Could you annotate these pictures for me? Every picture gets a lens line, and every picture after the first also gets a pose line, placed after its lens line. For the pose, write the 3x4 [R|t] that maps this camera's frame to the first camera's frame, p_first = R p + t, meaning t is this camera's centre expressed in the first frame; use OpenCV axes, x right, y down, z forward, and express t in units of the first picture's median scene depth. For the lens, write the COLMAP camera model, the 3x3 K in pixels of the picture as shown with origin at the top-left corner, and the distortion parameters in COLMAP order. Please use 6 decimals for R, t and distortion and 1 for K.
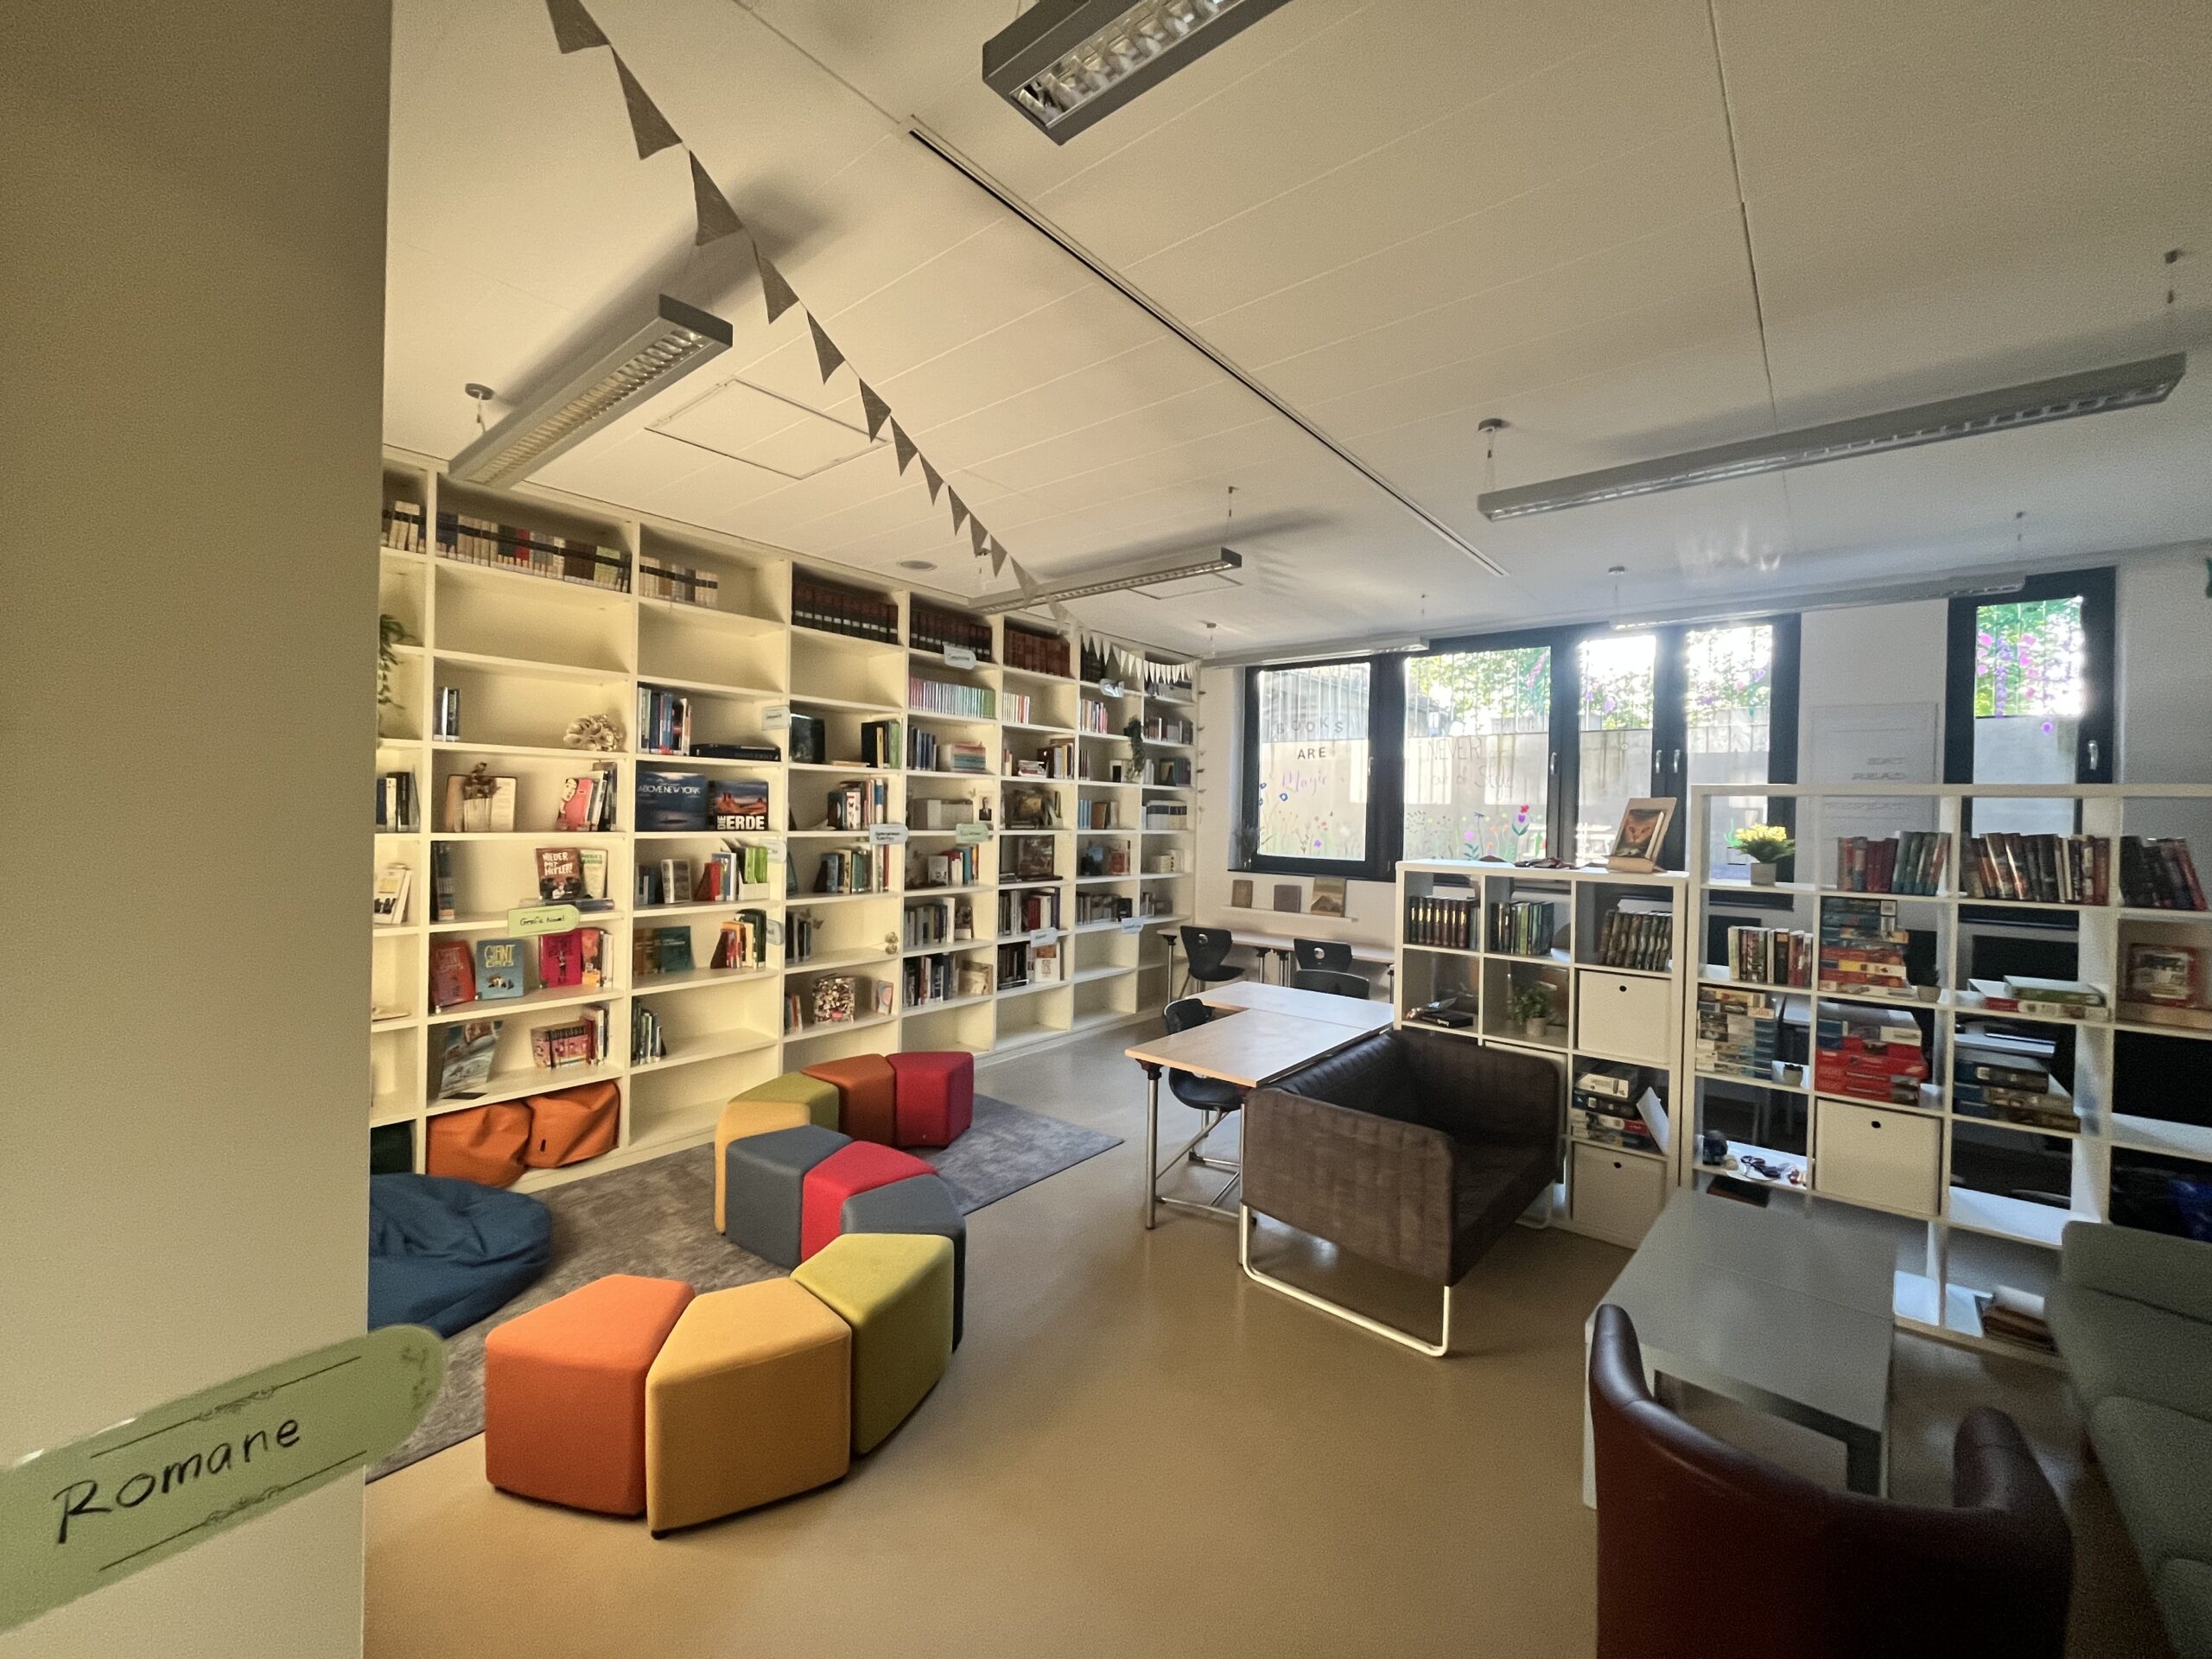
lens RADIAL K [[890.8, 0, 1105.0], [0, 890.8, 816.0], [0, 0, 1]] dist [-0.001381, 0.000149]
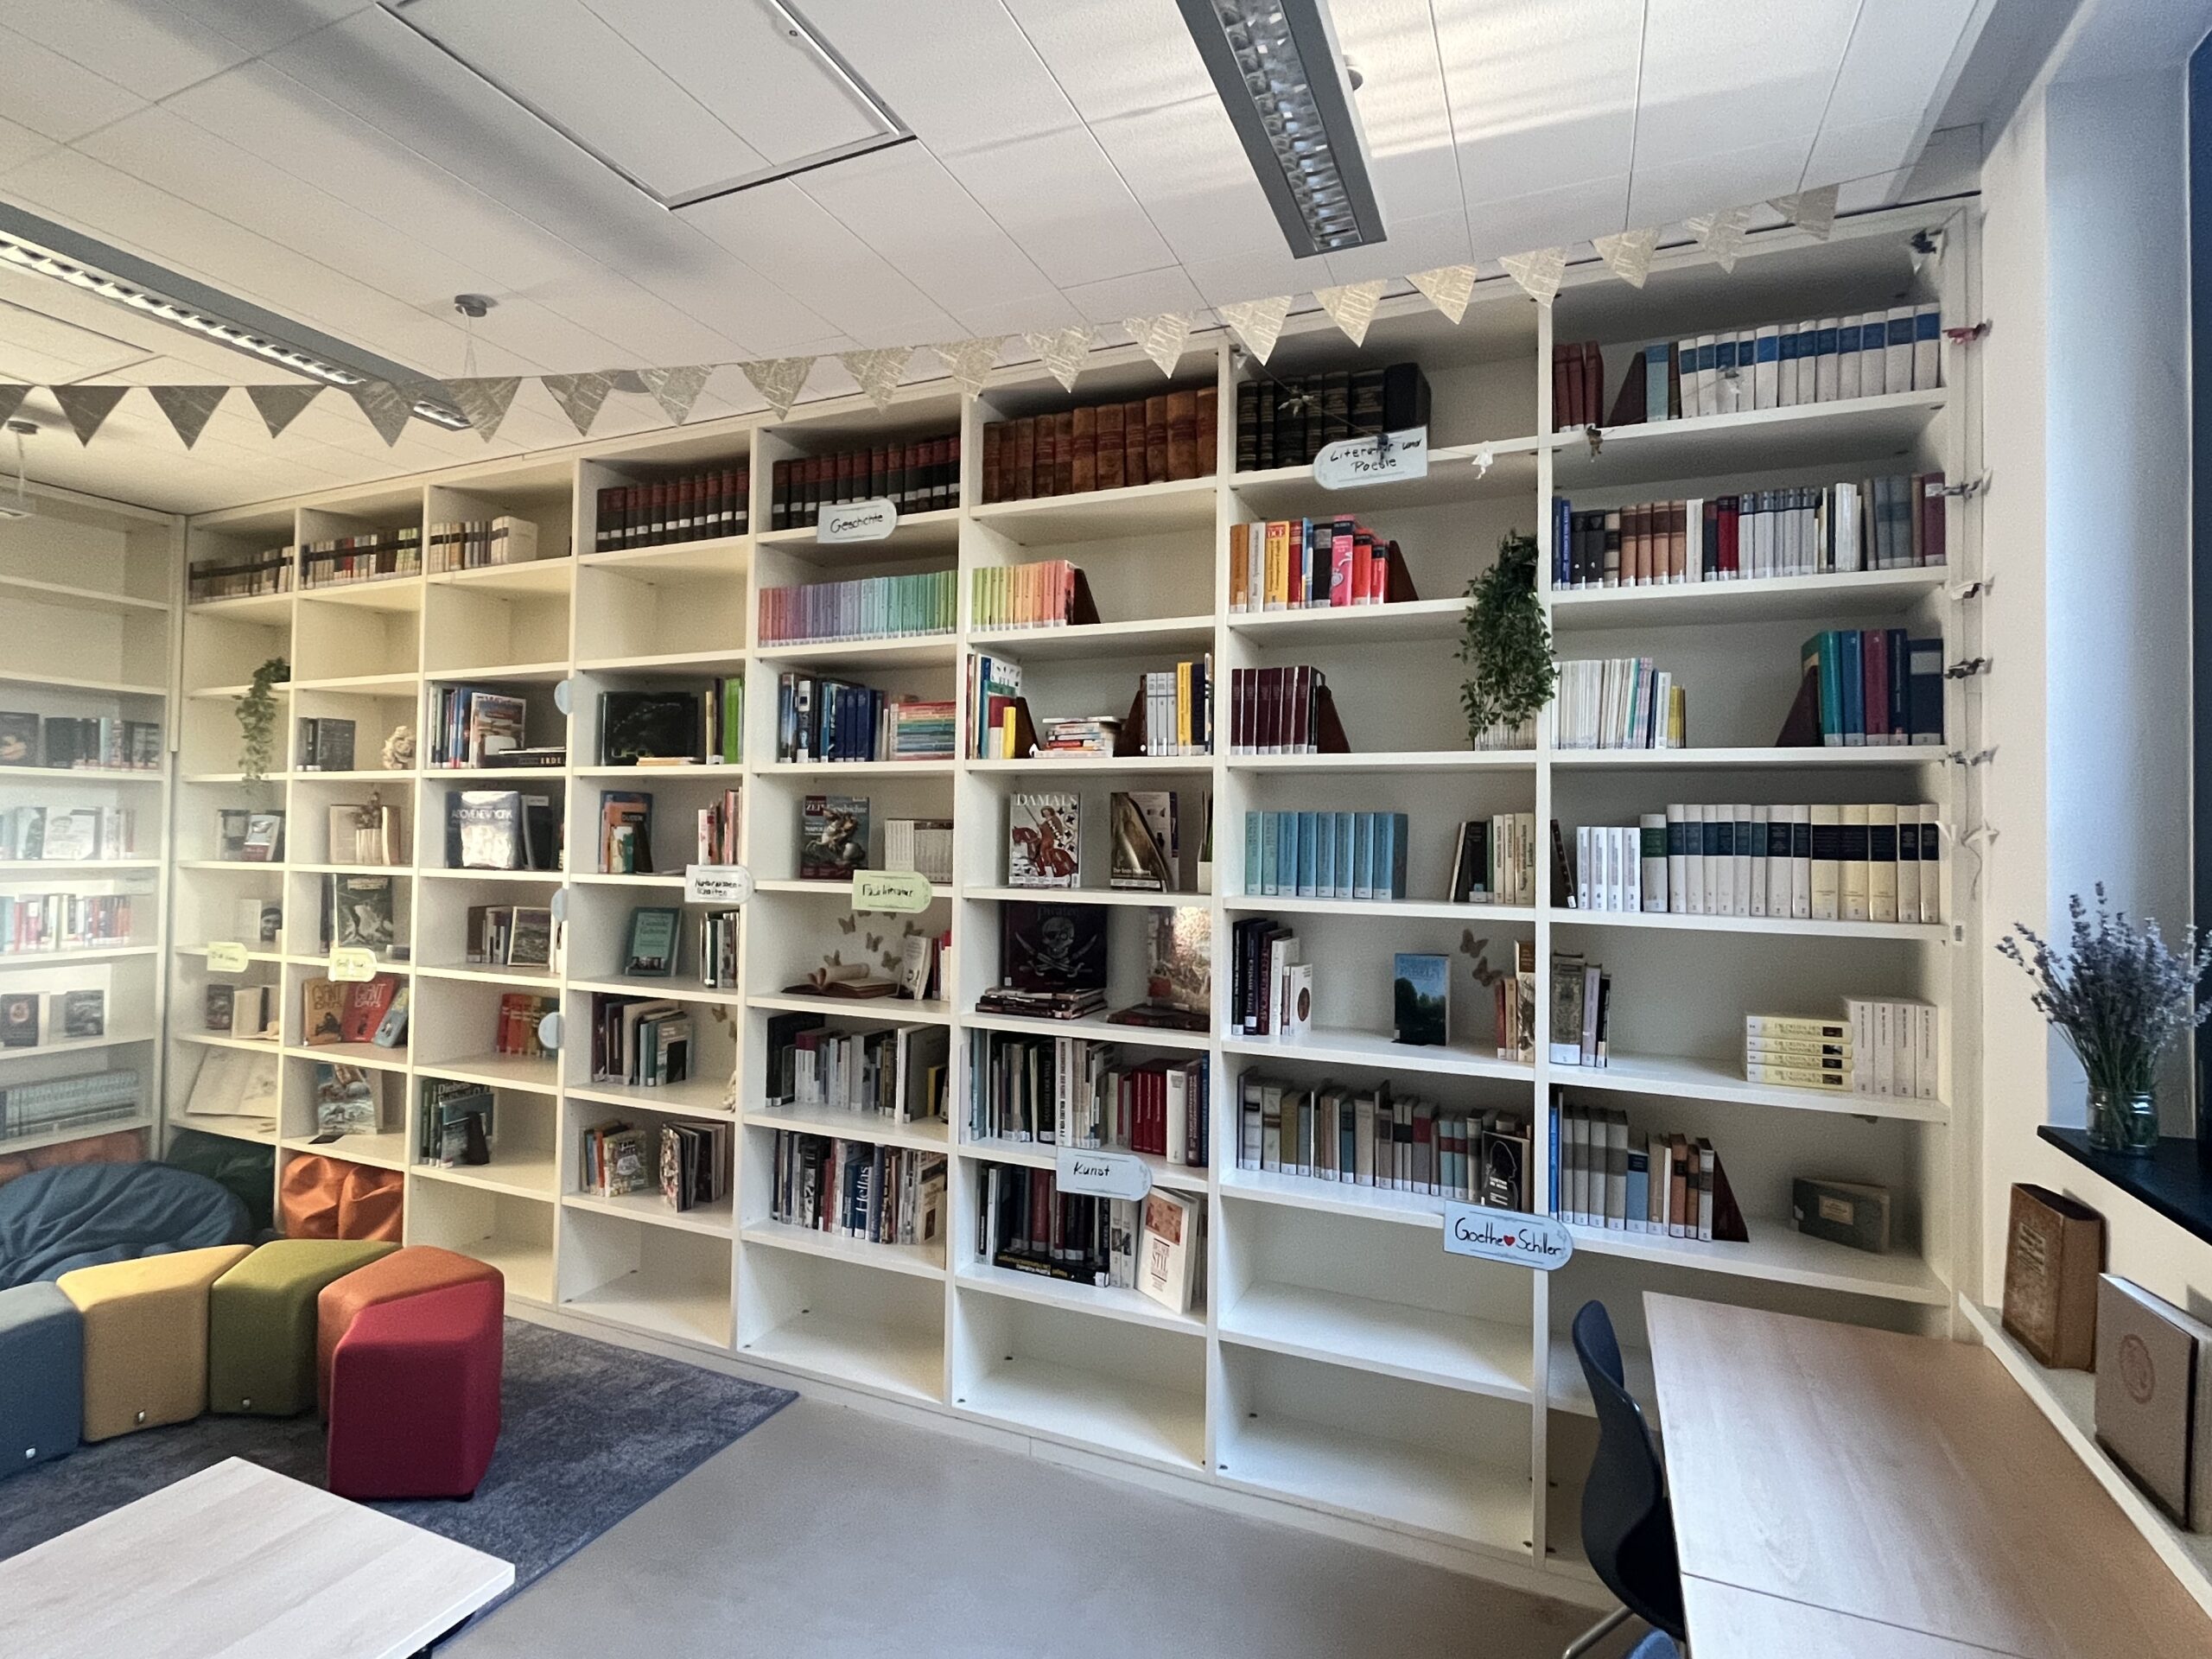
lens RADIAL K [[1092.9, 0, 1100.4], [0, 1092.9, 816.8], [0, 0, 1]] dist [-0.002159, -0.000221]
pose [[0.274249, -0.041304, -0.960771, 0.572541], [-0.016336, 0.998733, -0.047599, 0.009054], [0.961520, 0.028749, 0.273227, 1.289443]]
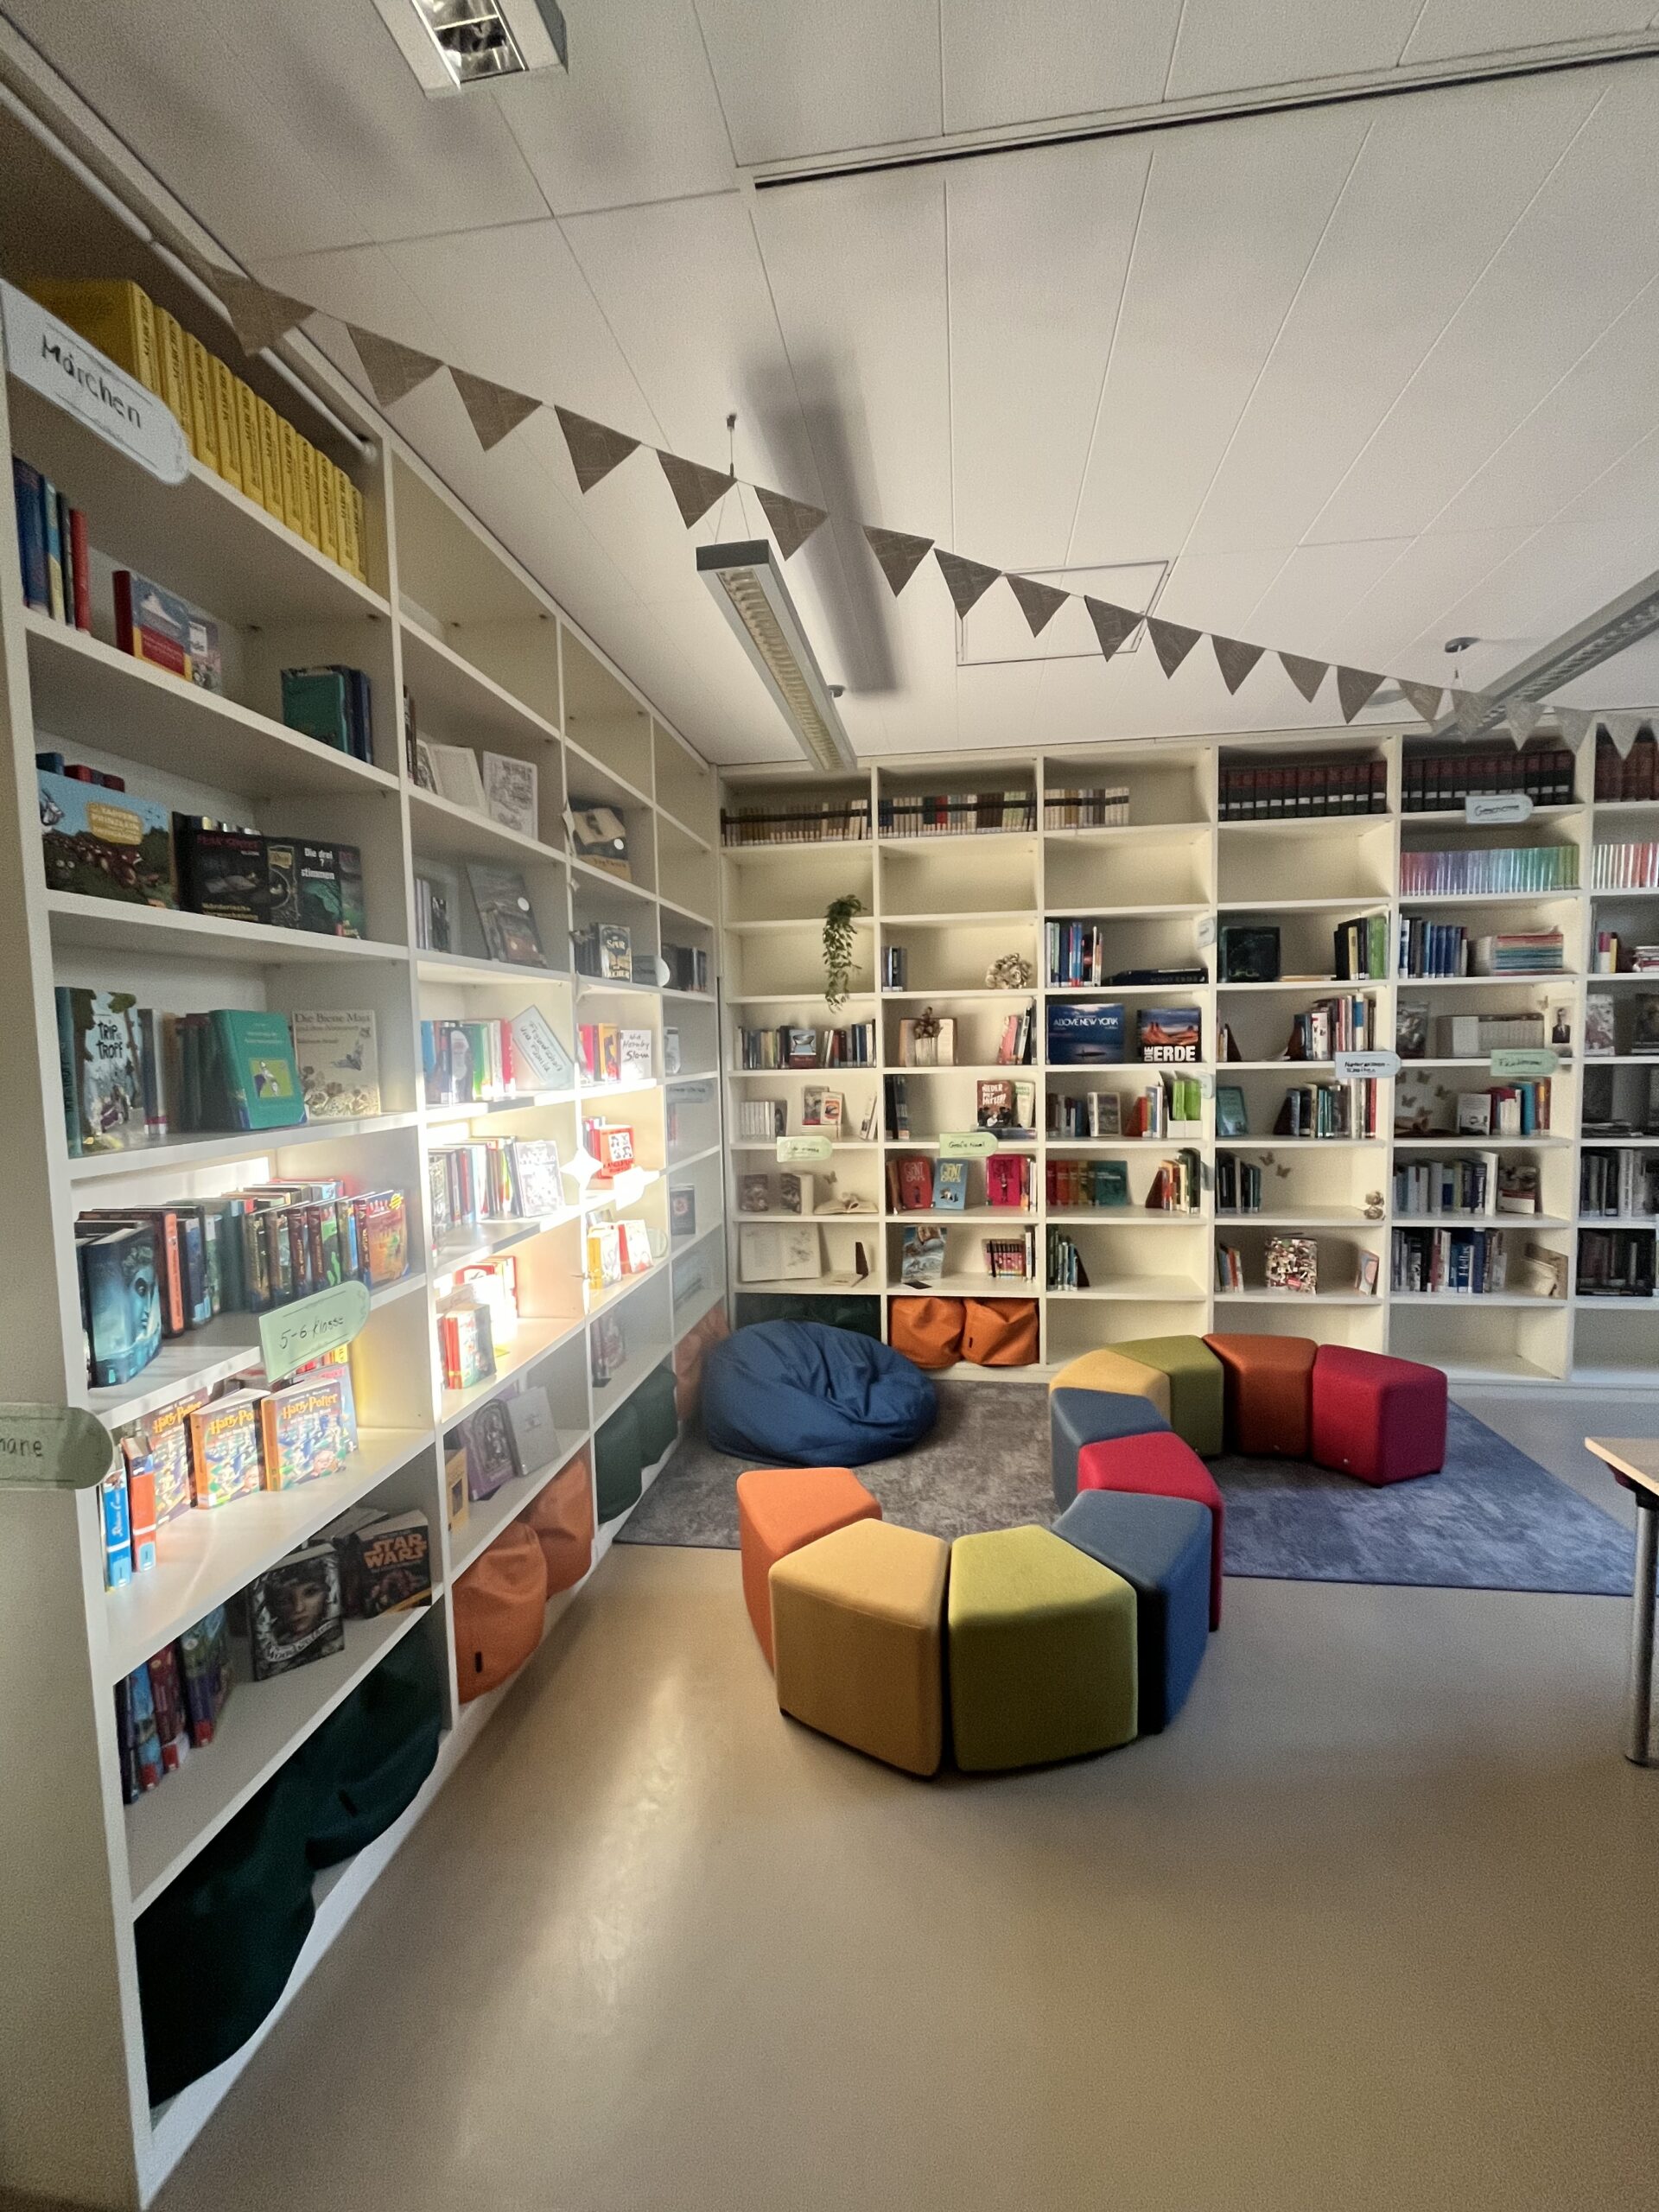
lens RADIAL K [[890.8, 0, 843.9], [0, 890.8, 1103.1], [0, 0, 1]] dist [-0.001381, 0.000149]
pose [[0.527843, 0.029264, -0.848838, 0.216572], [0.025592, 0.998404, 0.050335, 0.003754], [0.848956, -0.048292, 0.526252, 0.255088]]
